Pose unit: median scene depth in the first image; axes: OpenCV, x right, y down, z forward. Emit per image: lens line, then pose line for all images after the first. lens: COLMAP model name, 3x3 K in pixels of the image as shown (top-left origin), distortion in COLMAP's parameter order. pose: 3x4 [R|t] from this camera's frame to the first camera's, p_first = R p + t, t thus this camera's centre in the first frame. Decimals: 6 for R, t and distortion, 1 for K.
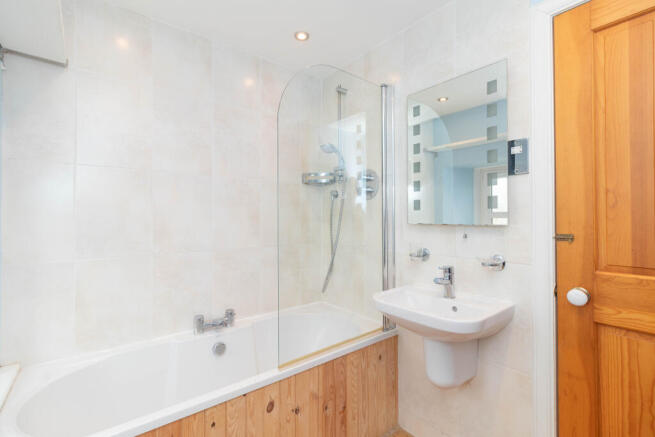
lens RADIAL K [[298.7, 0, 328.0], [0, 298.7, 220.0], [0, 0, 1]] dist [0.001648, -0.000382]
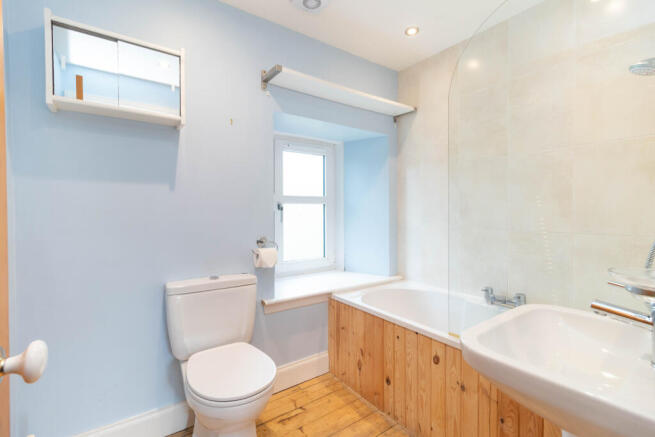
lens RADIAL K [[298.7, 0, 328.0], [0, 298.7, 216.0], [0, 0, 1]] dist [0.001648, -0.000382]
pose [[-0.064732, 0.014719, -0.997794, 0.925973], [0.007660, 0.999869, 0.014253, 0.051789], [0.997873, -0.006721, -0.064836, 0.635066]]
